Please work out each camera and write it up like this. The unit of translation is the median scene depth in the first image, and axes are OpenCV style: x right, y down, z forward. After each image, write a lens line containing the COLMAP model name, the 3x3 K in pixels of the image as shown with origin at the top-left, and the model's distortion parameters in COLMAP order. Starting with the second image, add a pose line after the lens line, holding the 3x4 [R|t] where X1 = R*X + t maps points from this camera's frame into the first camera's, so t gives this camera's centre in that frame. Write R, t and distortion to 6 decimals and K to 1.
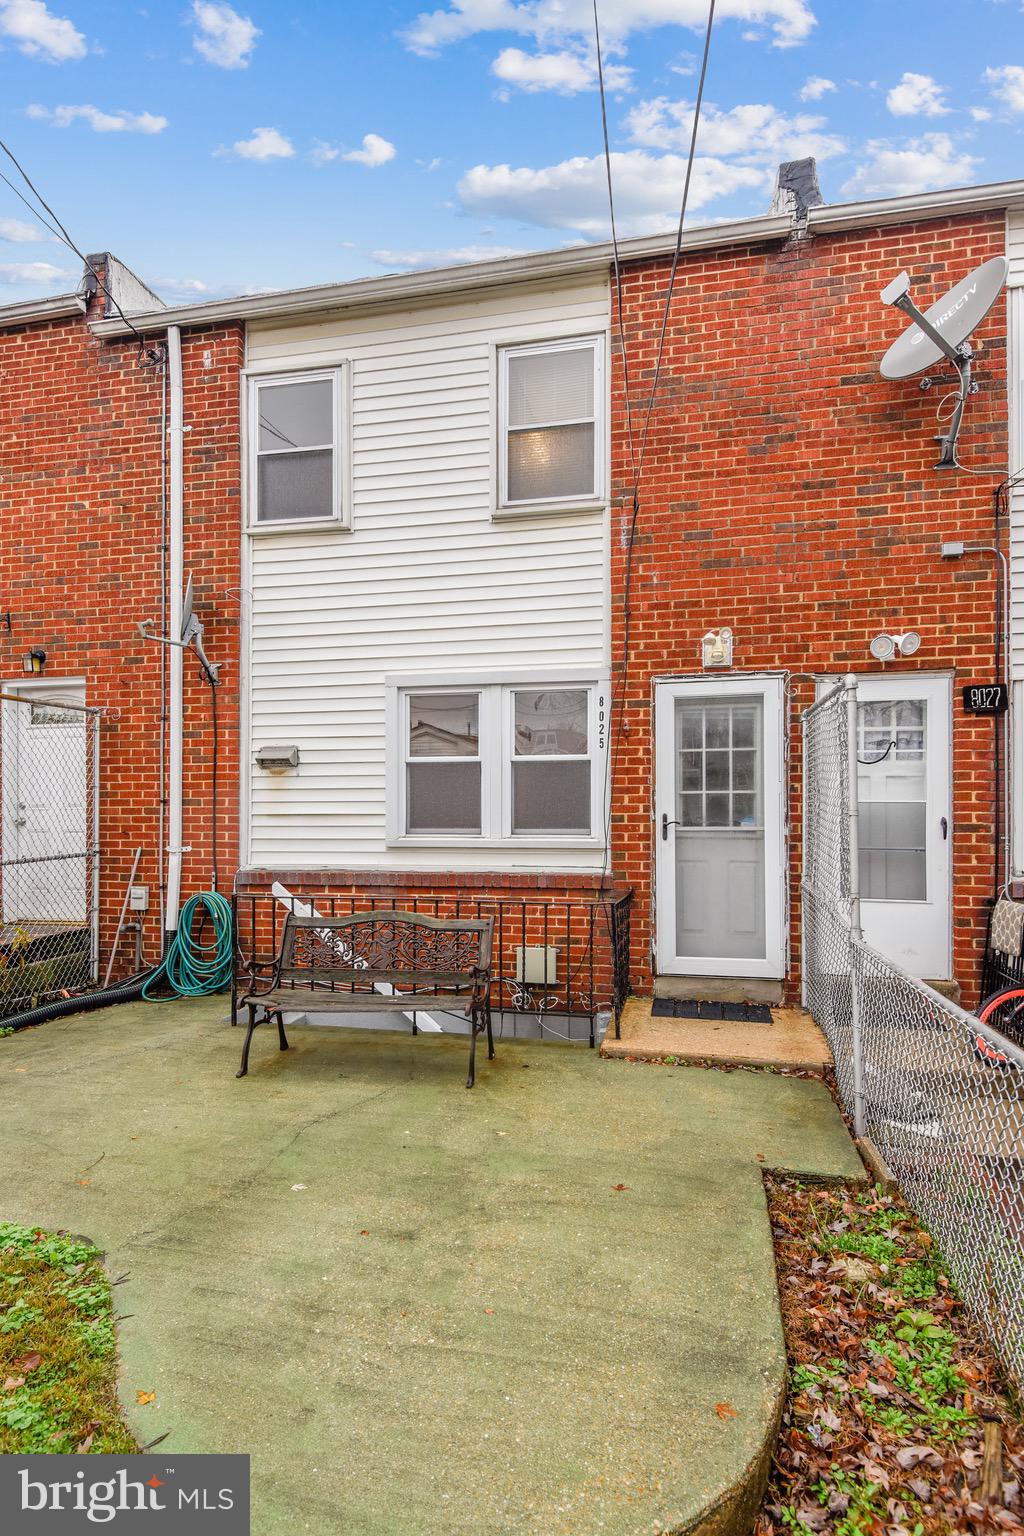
lens RADIAL K [[743.6, 0, 505.3], [0, 743.6, 821.7], [0, 0, 1]] dist [0.004086, -0.011112]
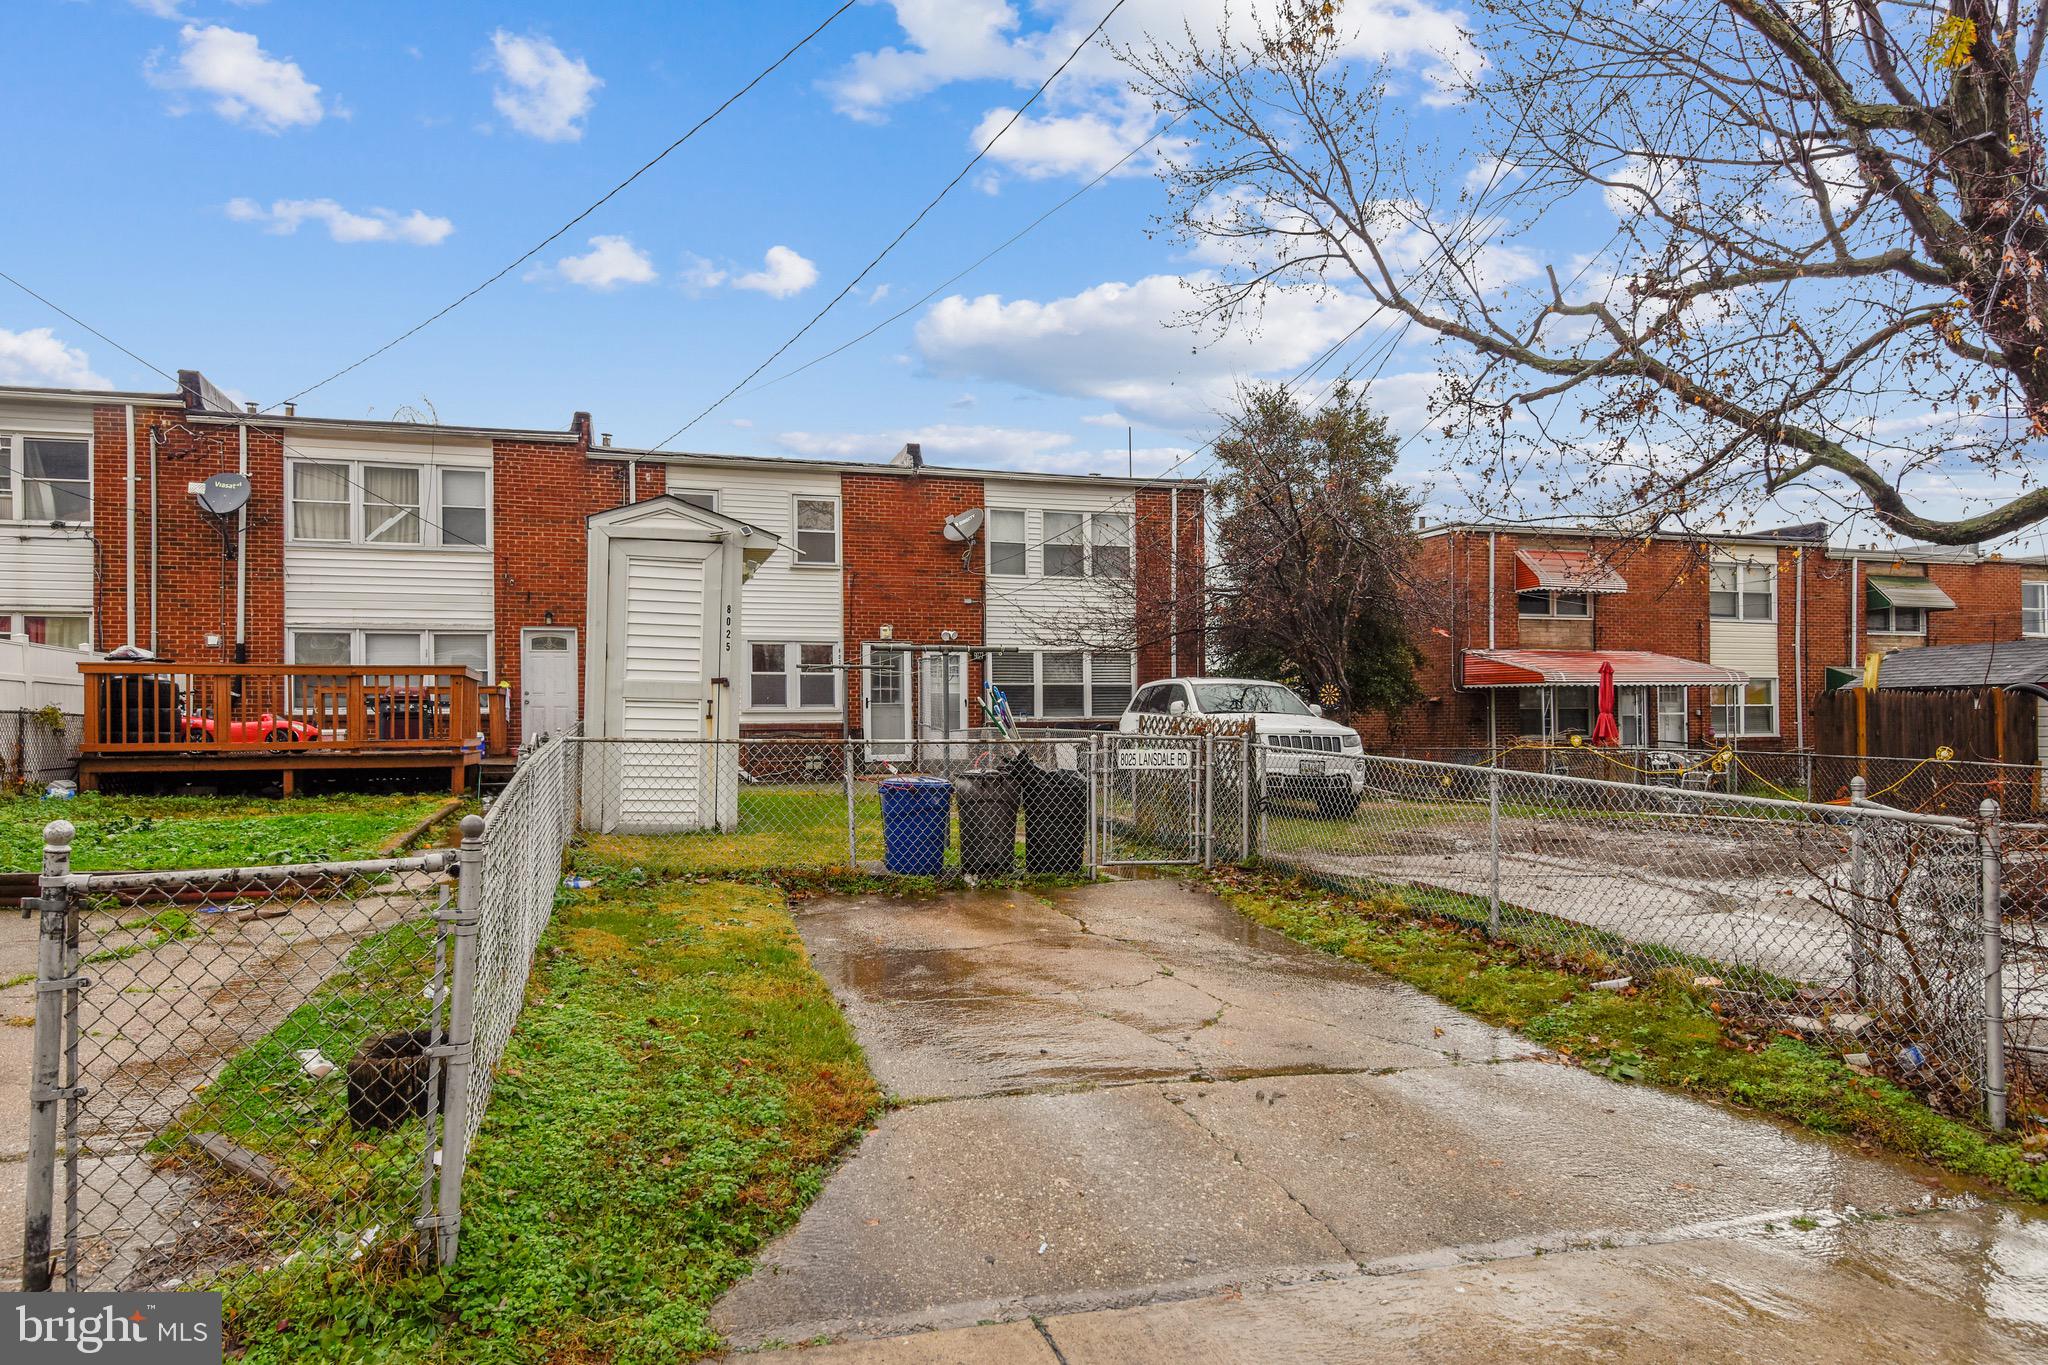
lens RADIAL K [[1229.0, 0, 996.1], [0, 1229.0, 718.7], [0, 0, 1]] dist [0.026714, -0.019966]
pose [[0.894646, -0.005758, 0.446738, -1.293197], [0.009569, 0.999935, -0.006275, 0.094443], [-0.446673, 0.009888, 0.894643, -3.007416]]
